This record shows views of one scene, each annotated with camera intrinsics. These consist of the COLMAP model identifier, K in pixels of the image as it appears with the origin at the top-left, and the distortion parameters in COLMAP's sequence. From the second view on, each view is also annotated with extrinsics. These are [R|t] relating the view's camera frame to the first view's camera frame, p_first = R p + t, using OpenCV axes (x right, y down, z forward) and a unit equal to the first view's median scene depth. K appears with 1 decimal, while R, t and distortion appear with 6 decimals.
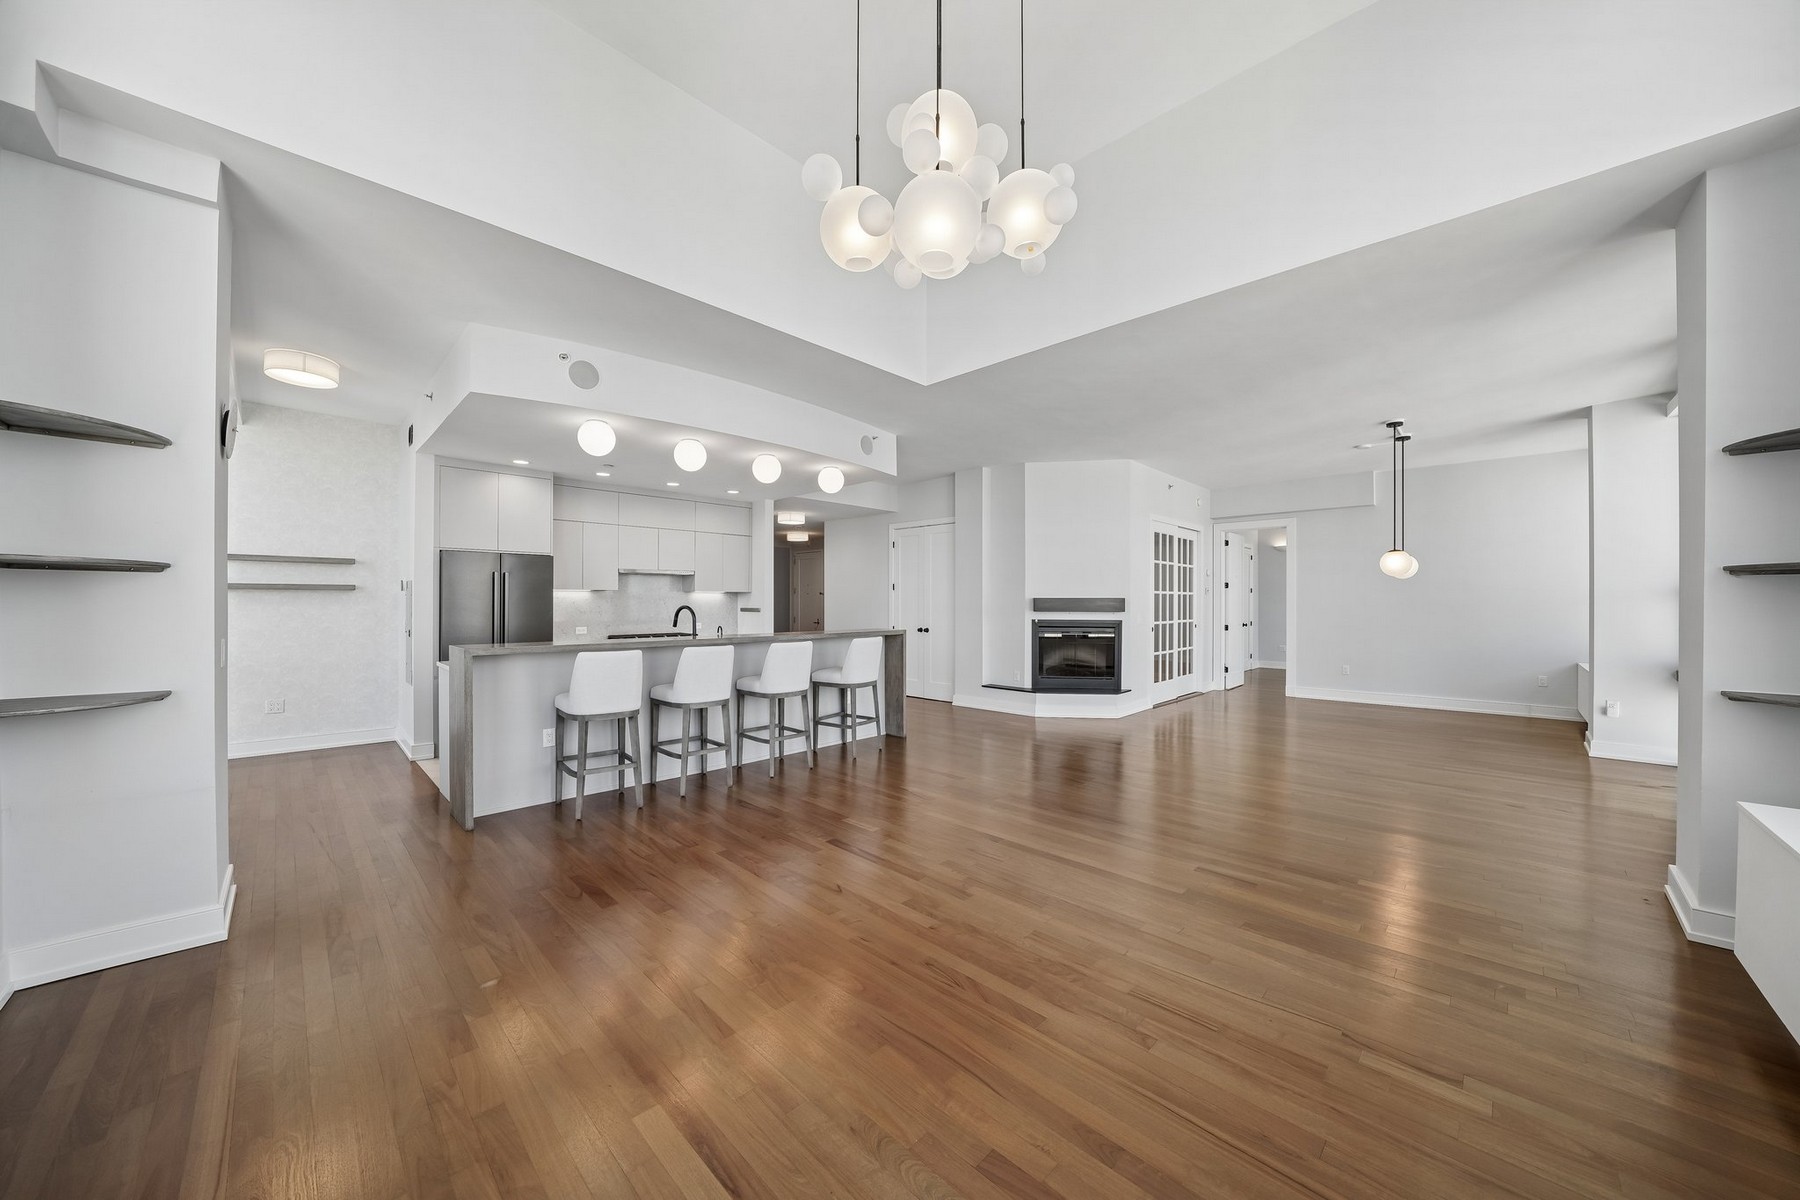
lens RADIAL K [[629.5, 0, 902.2], [0, 629.5, 604.5], [0, 0, 1]] dist [-0.001480, 0.000012]
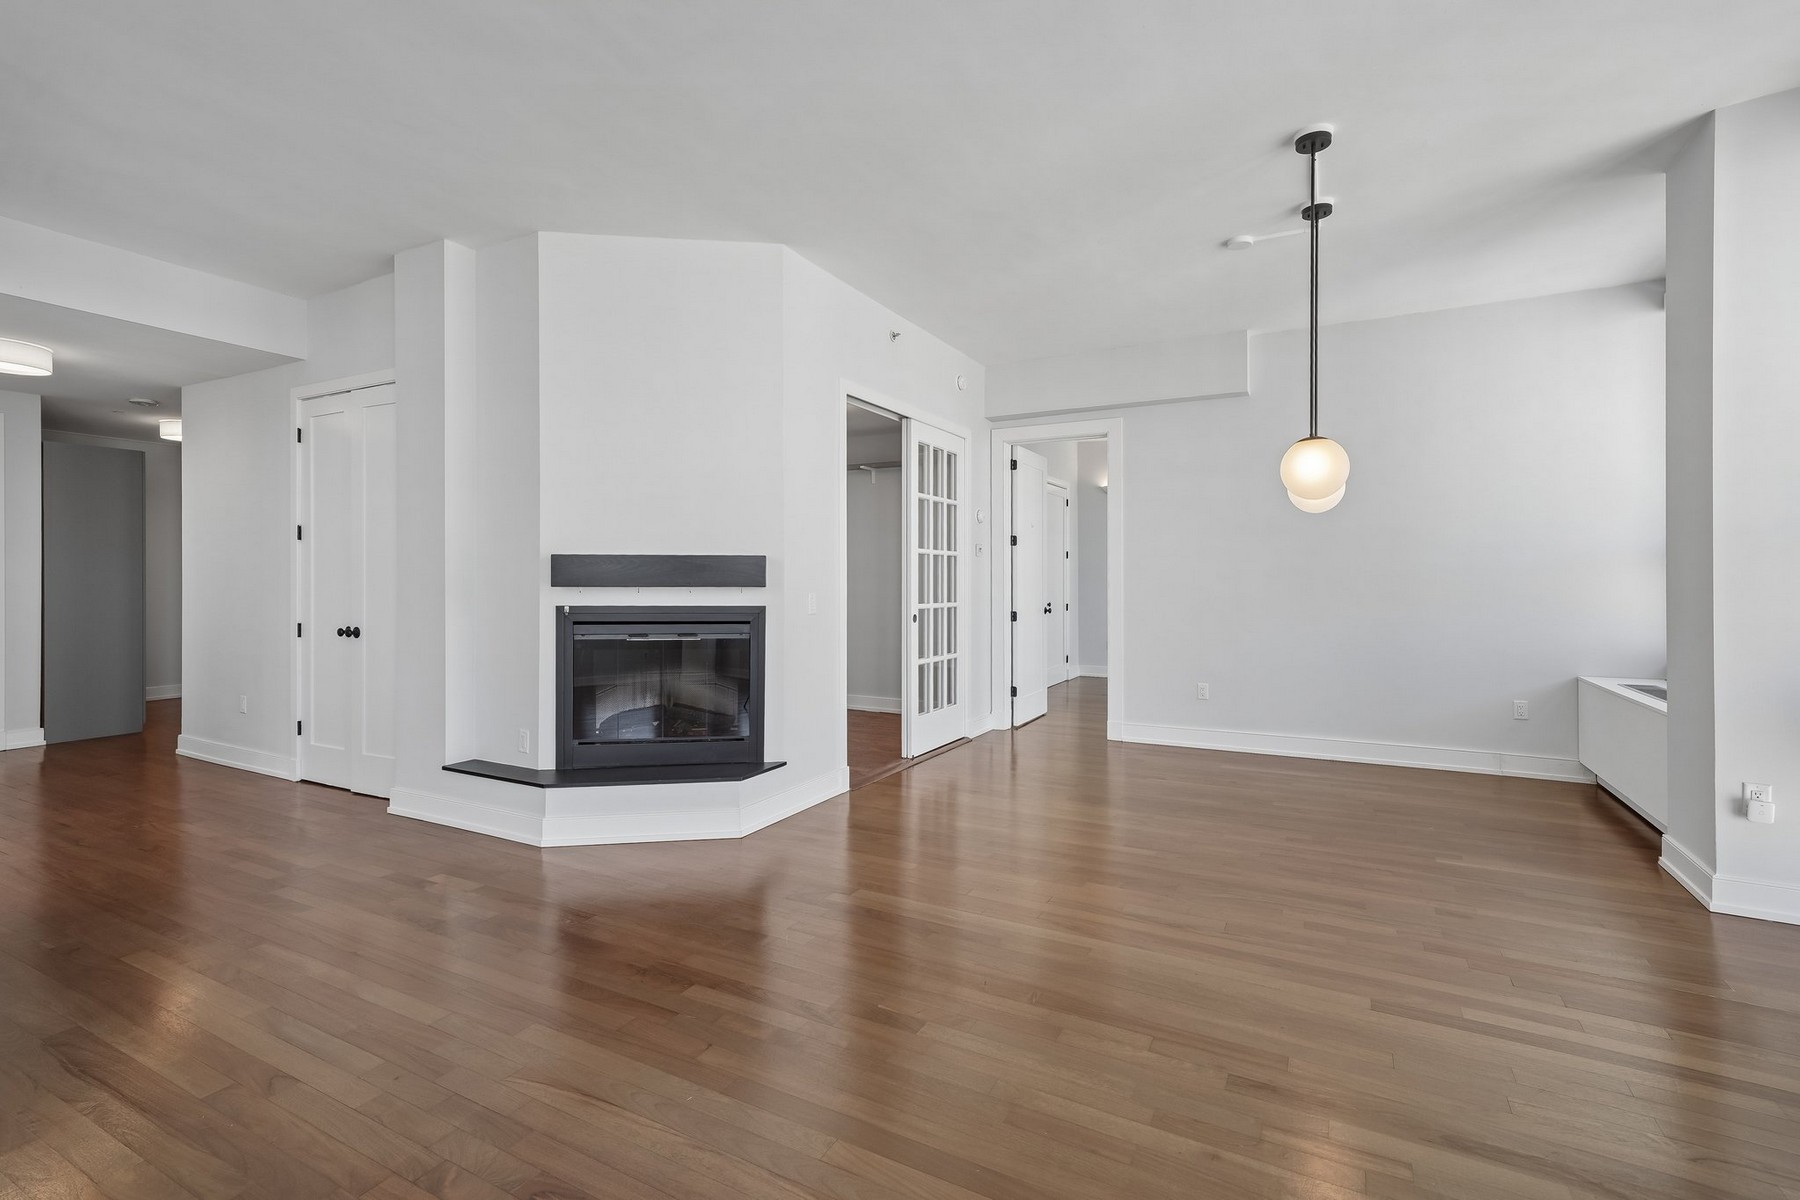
lens RADIAL K [[816.2, 0, 900.0], [0, 816.2, 600.0], [0, 0, 1]] dist [0.000756, -0.000060]
pose [[0.962373, -0.008458, 0.271601, 0.273988], [0.003748, 0.999834, 0.017857, 0.010635], [-0.271706, -0.016167, 0.962244, 0.409012]]
